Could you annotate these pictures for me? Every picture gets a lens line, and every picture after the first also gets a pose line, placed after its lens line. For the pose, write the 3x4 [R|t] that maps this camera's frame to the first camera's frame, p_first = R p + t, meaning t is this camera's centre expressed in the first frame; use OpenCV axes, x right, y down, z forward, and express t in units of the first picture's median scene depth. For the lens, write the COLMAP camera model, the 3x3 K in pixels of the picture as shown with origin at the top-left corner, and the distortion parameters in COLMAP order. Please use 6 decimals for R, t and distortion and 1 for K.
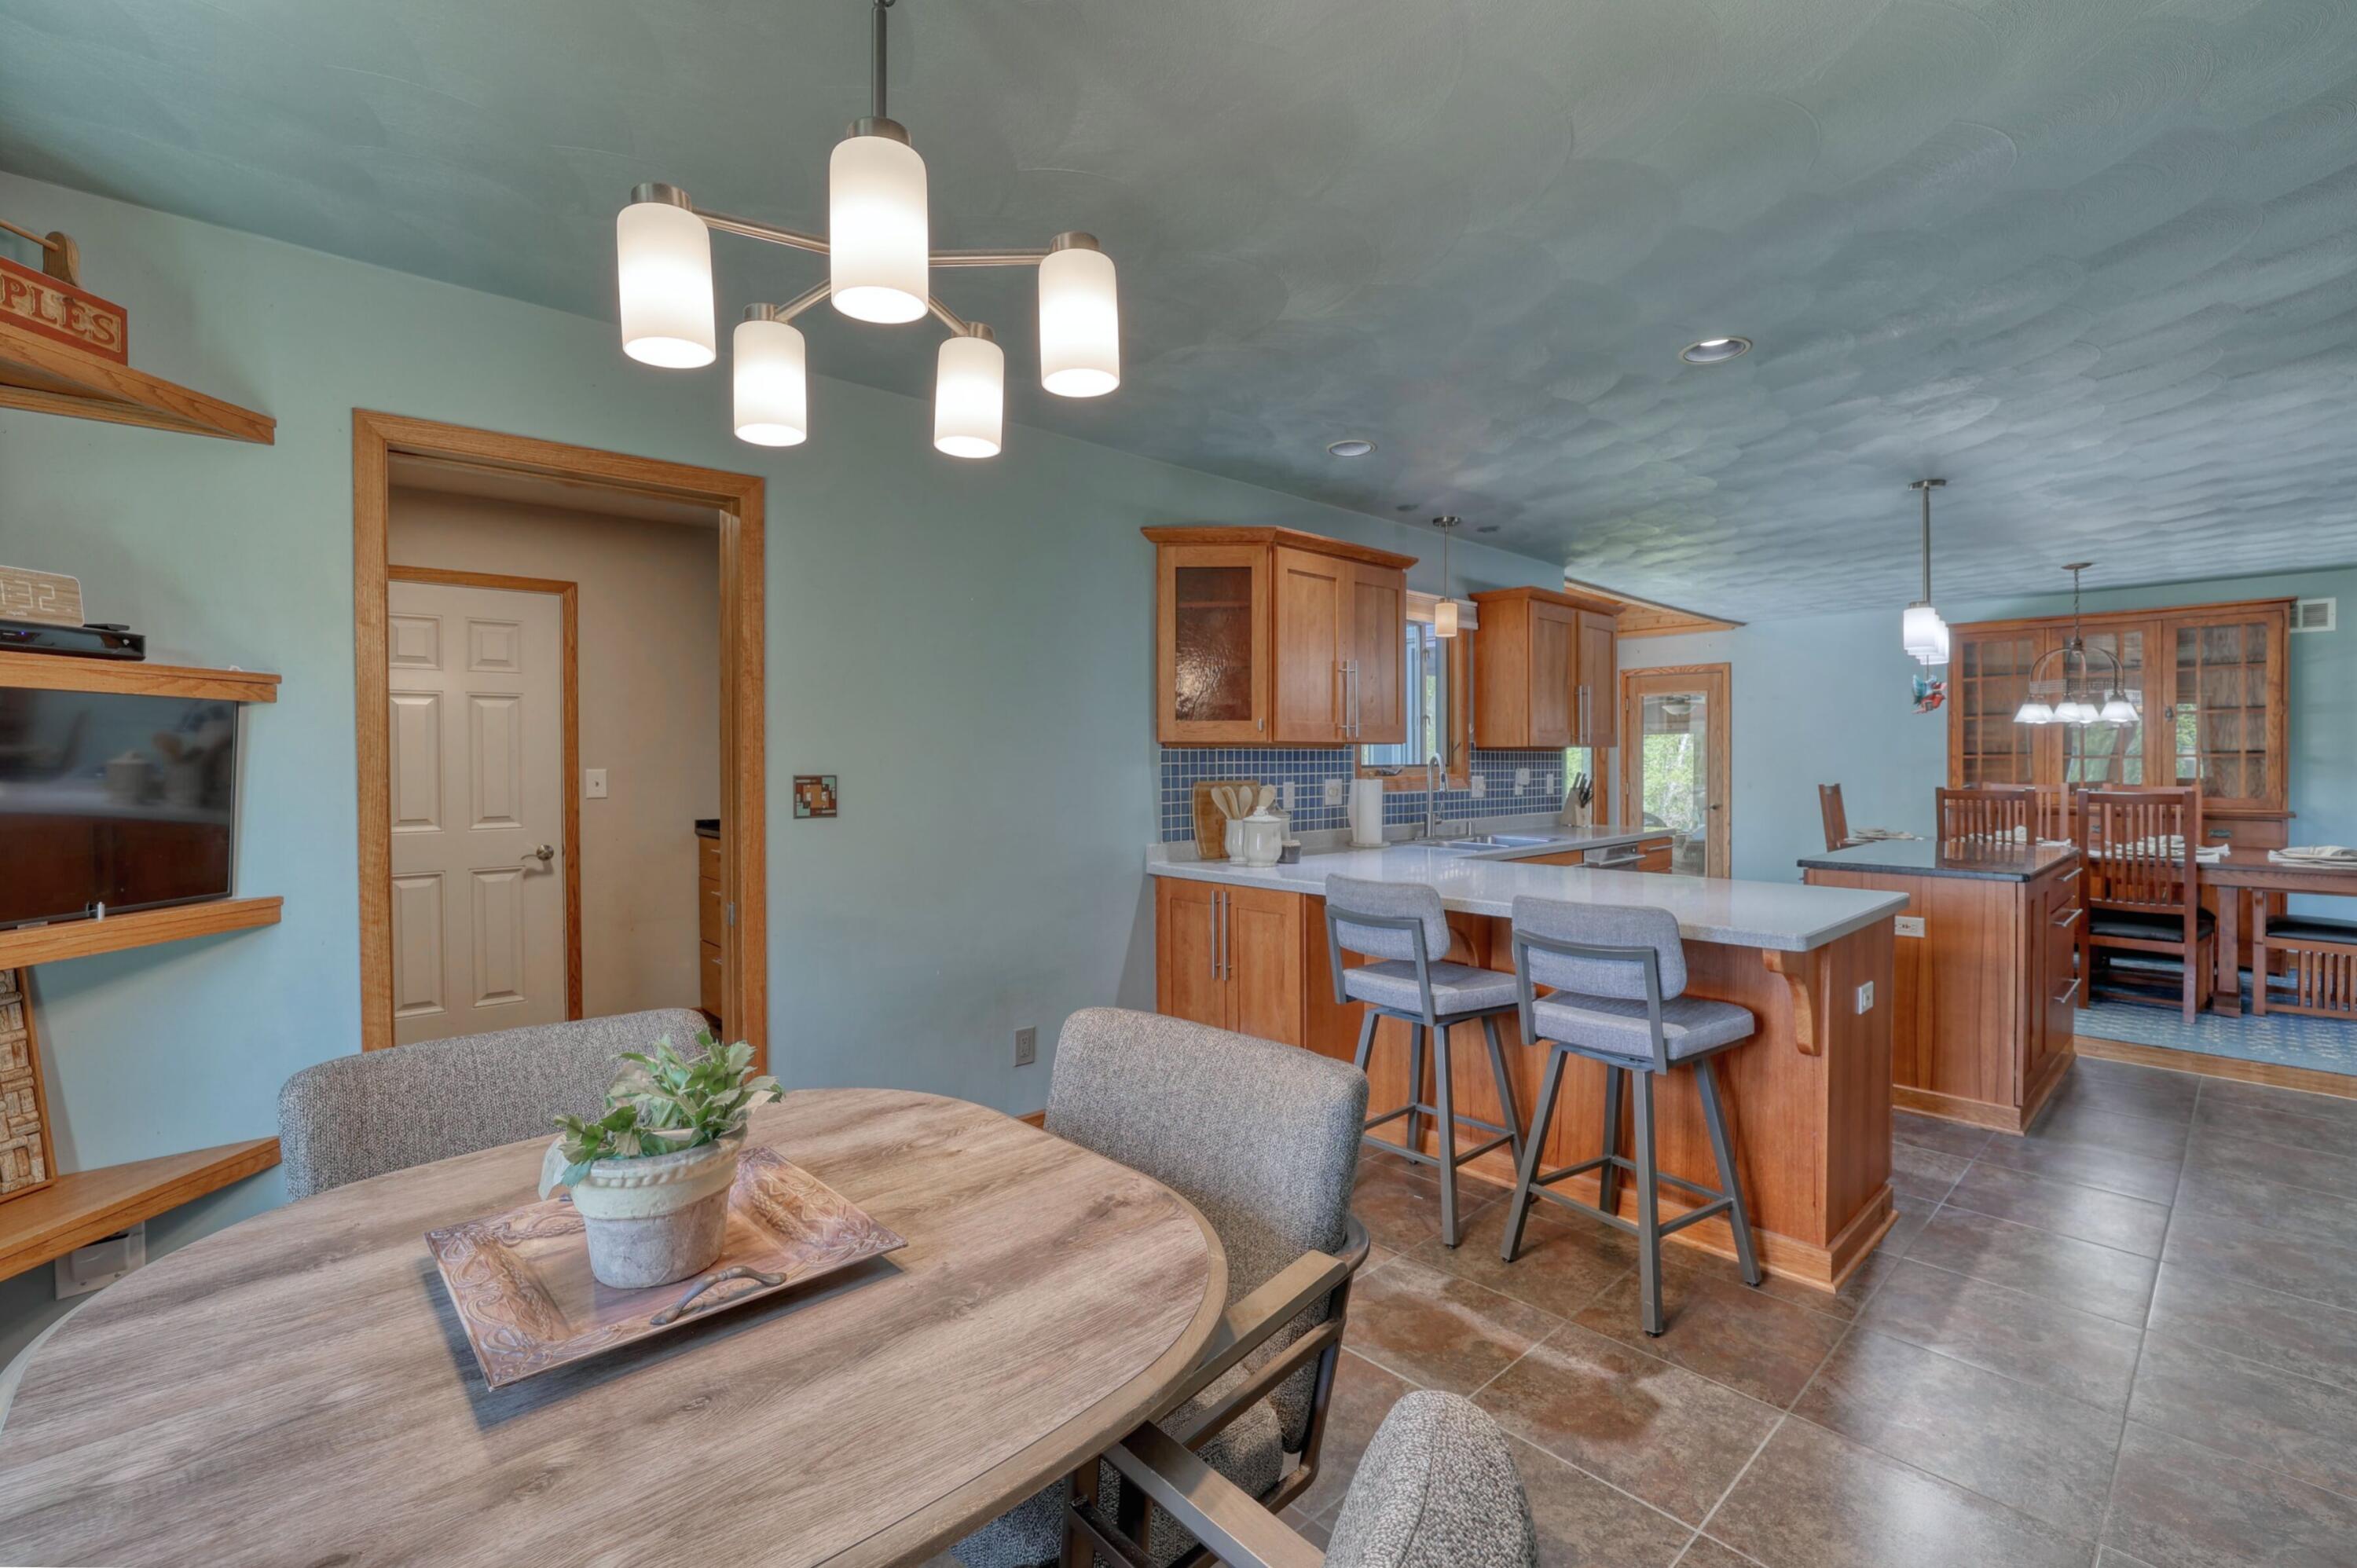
lens RADIAL K [[1032.2, 0, 1184.7], [0, 1032.2, 769.5], [0, 0, 1]] dist [-0.002228, 0.009156]
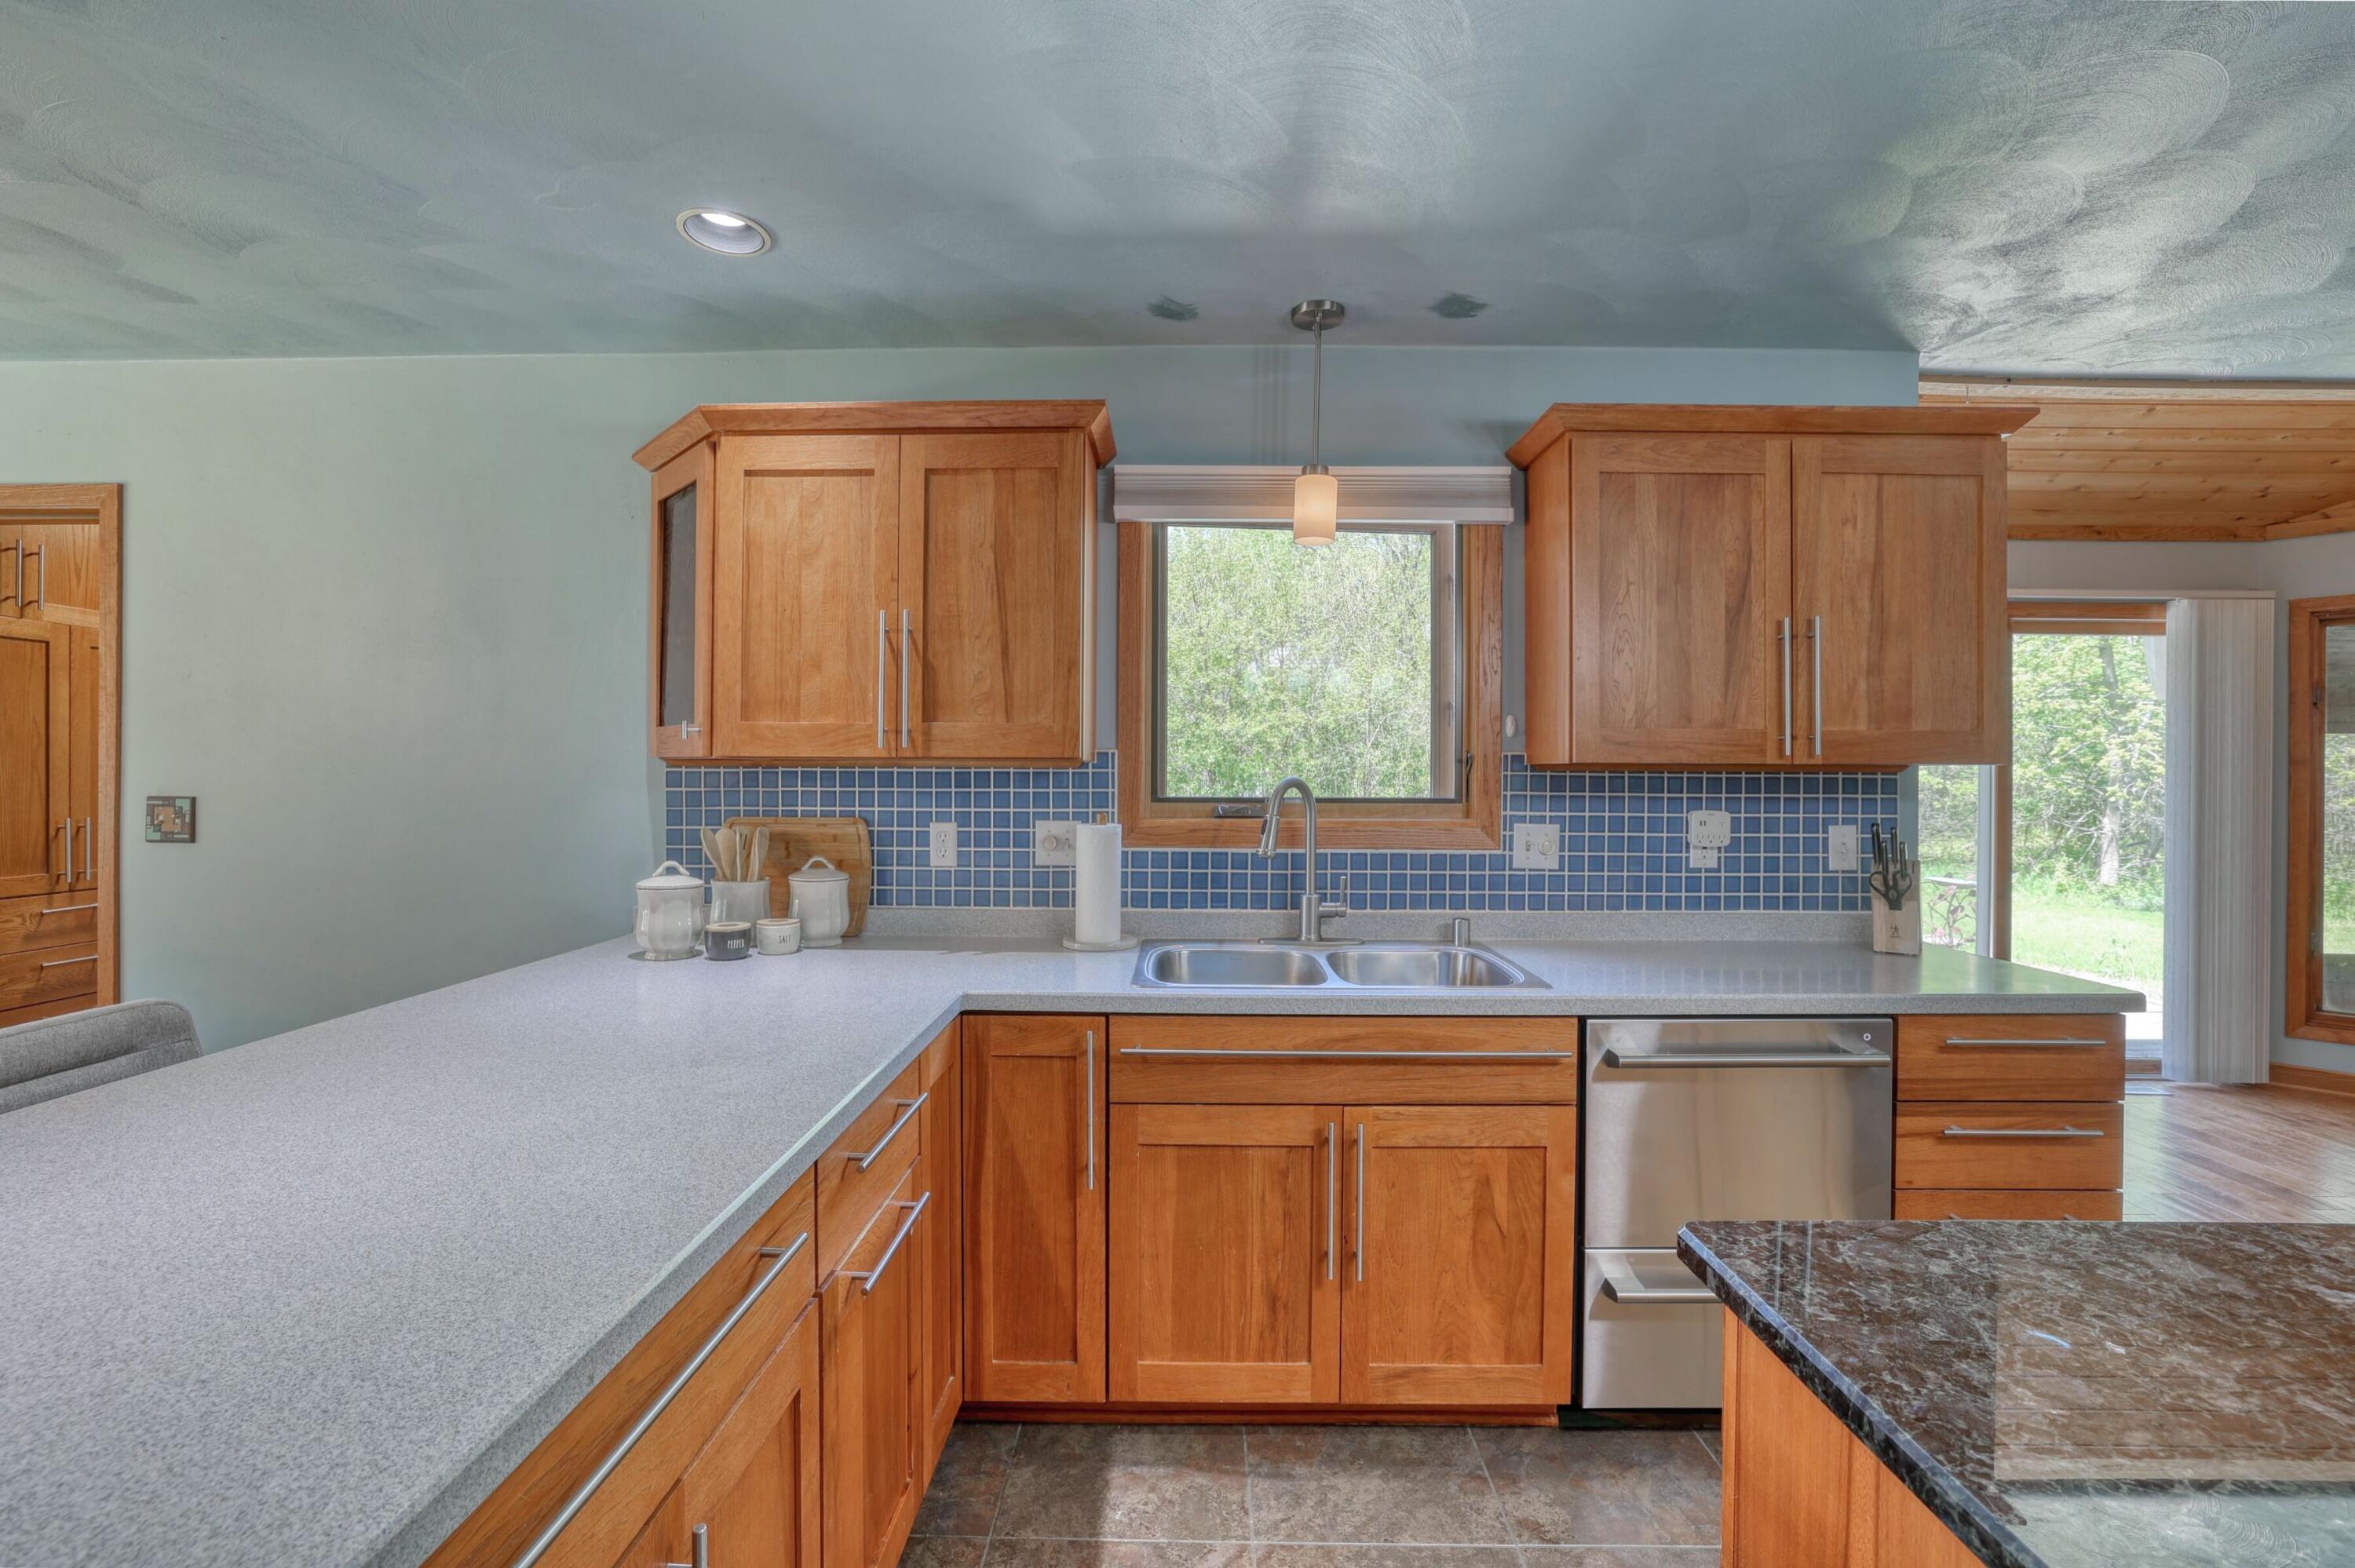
lens RADIAL K [[1012.8, 0, 1177.5], [0, 1012.8, 776.3], [0, 0, 1]] dist [-0.044338, 0.016534]
pose [[0.710207, 0.008408, -0.703942, 0.448538], [-0.013712, 0.999904, -0.001891, -0.011559], [0.703859, 0.010996, 0.710254, 0.495157]]
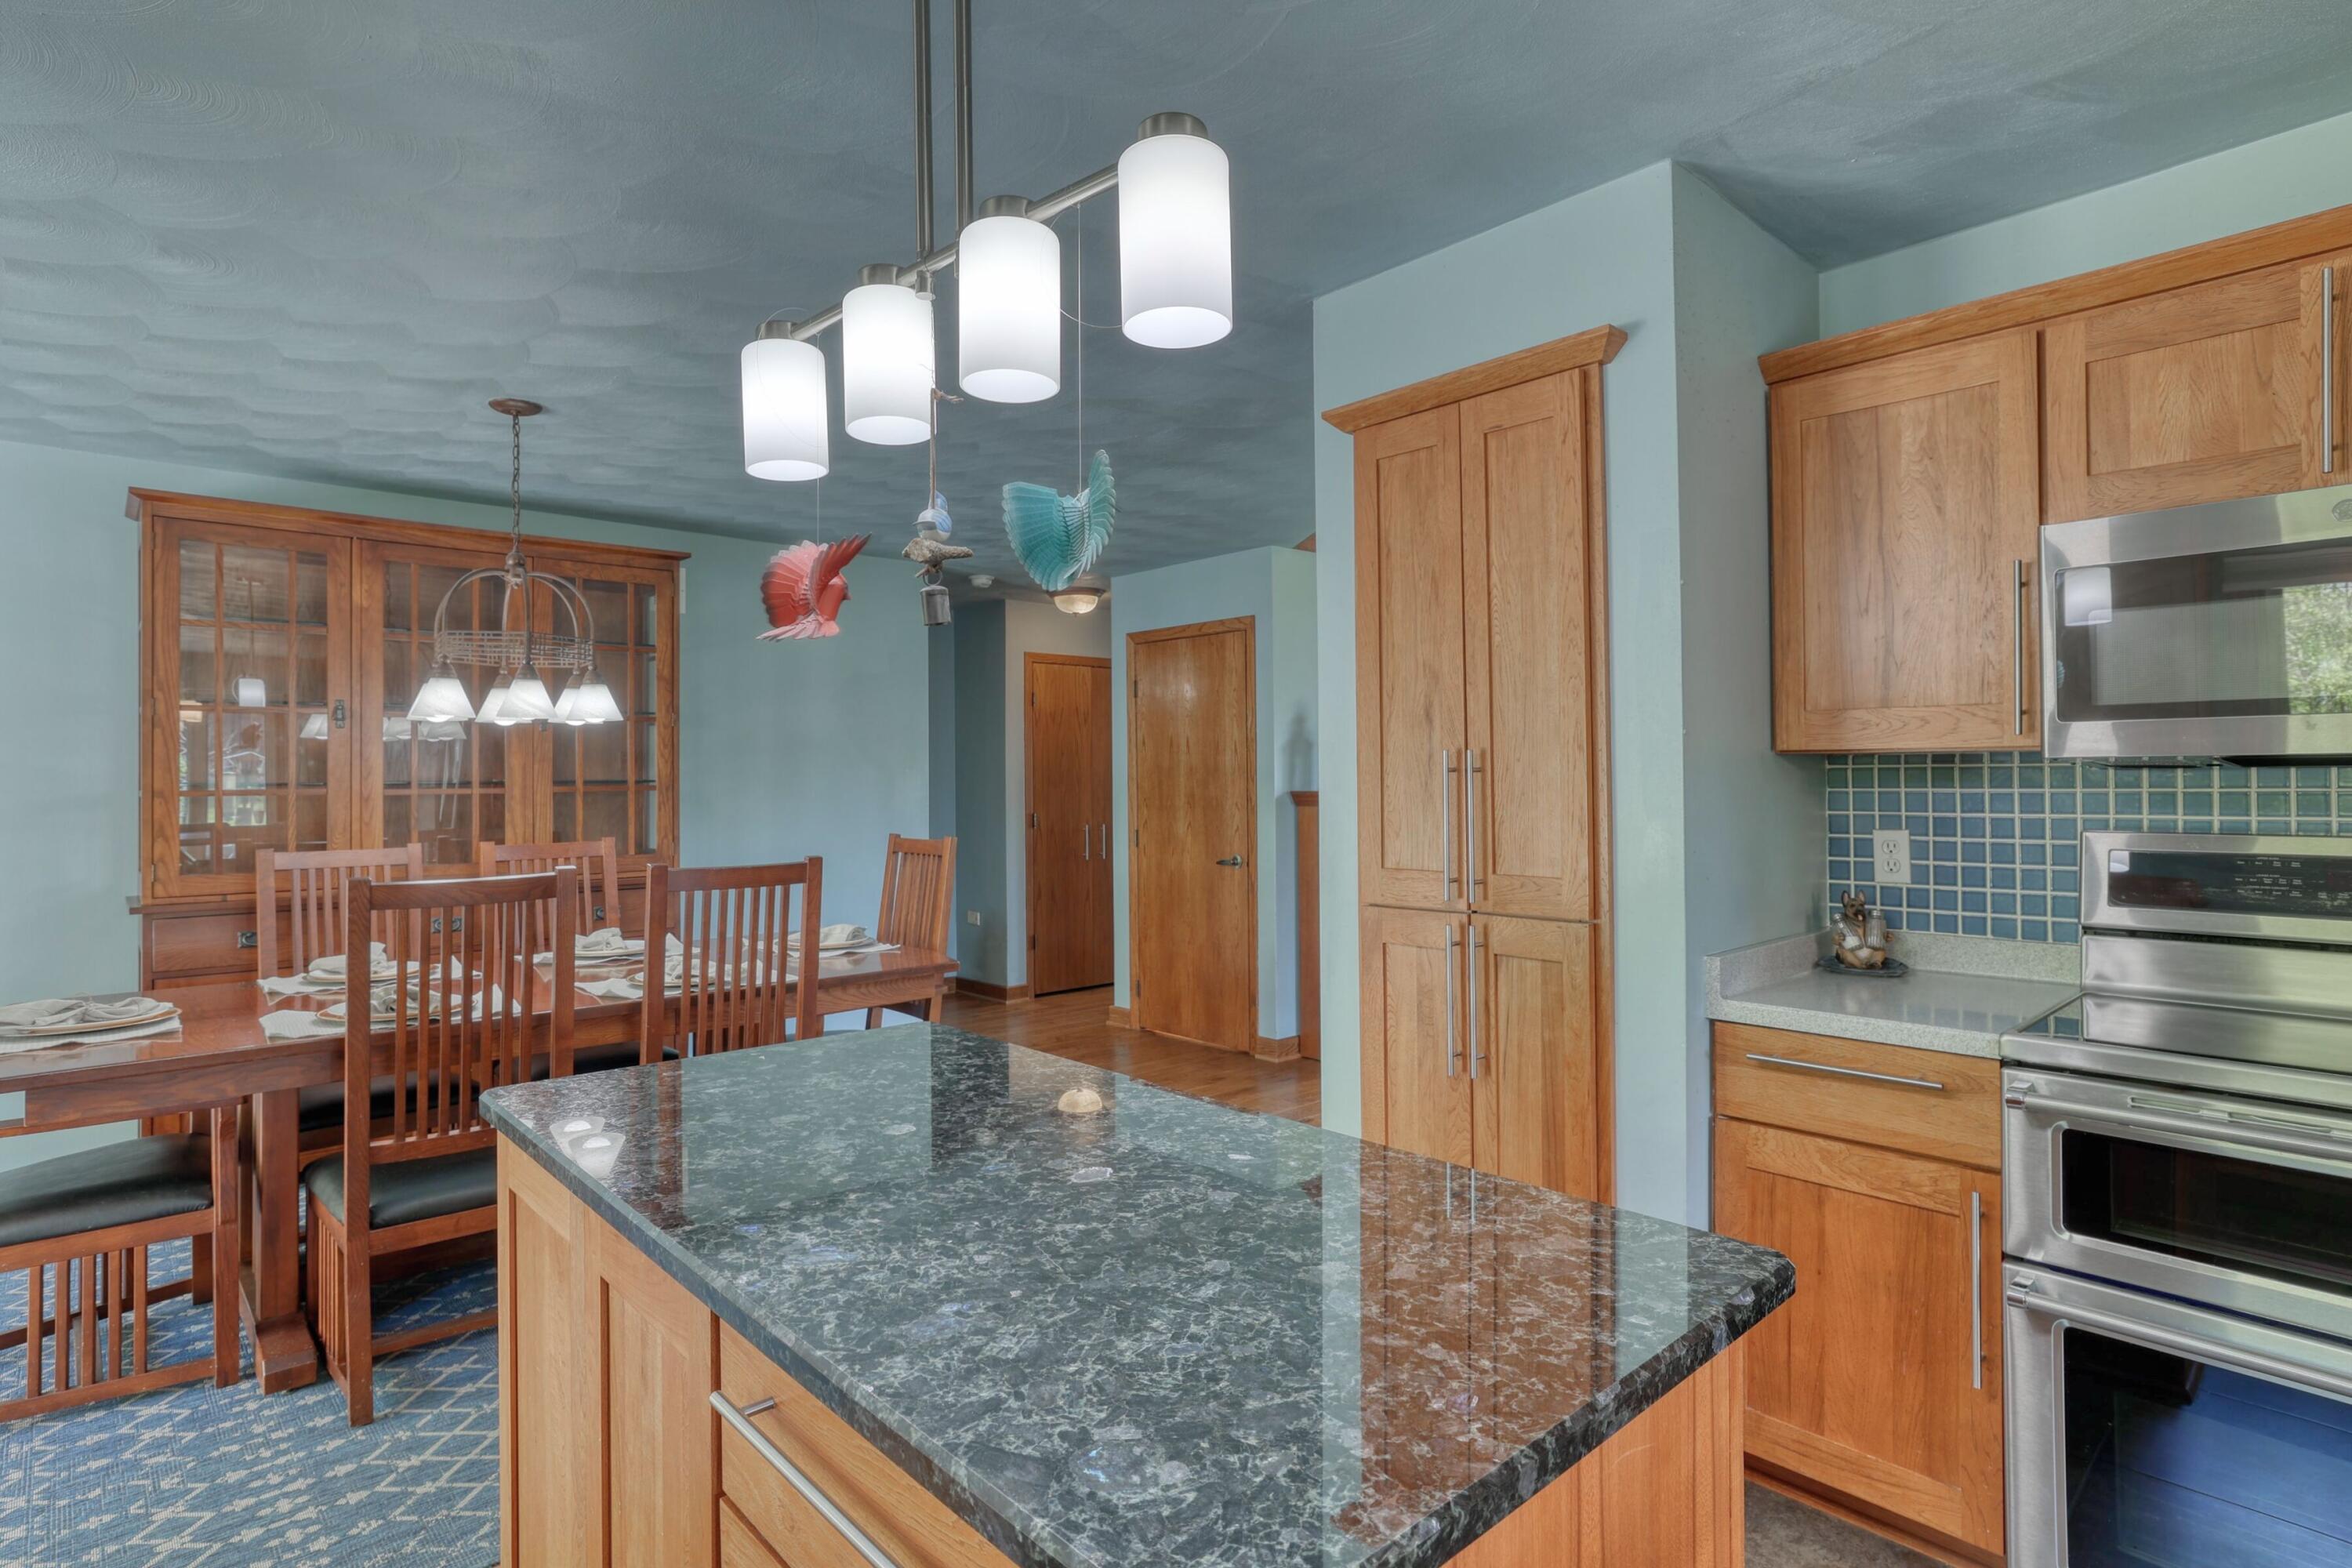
lens RADIAL K [[1193.3, 0, 1181.1], [0, 1193.3, 774.0], [0, 0, 1]] dist [-0.016627, 0.000896]
pose [[0.025458, 0.008358, 0.999641, 0.306541], [0.020497, 0.999750, -0.008881, -0.009183], [-0.999466, 0.020716, 0.025280, 0.661780]]
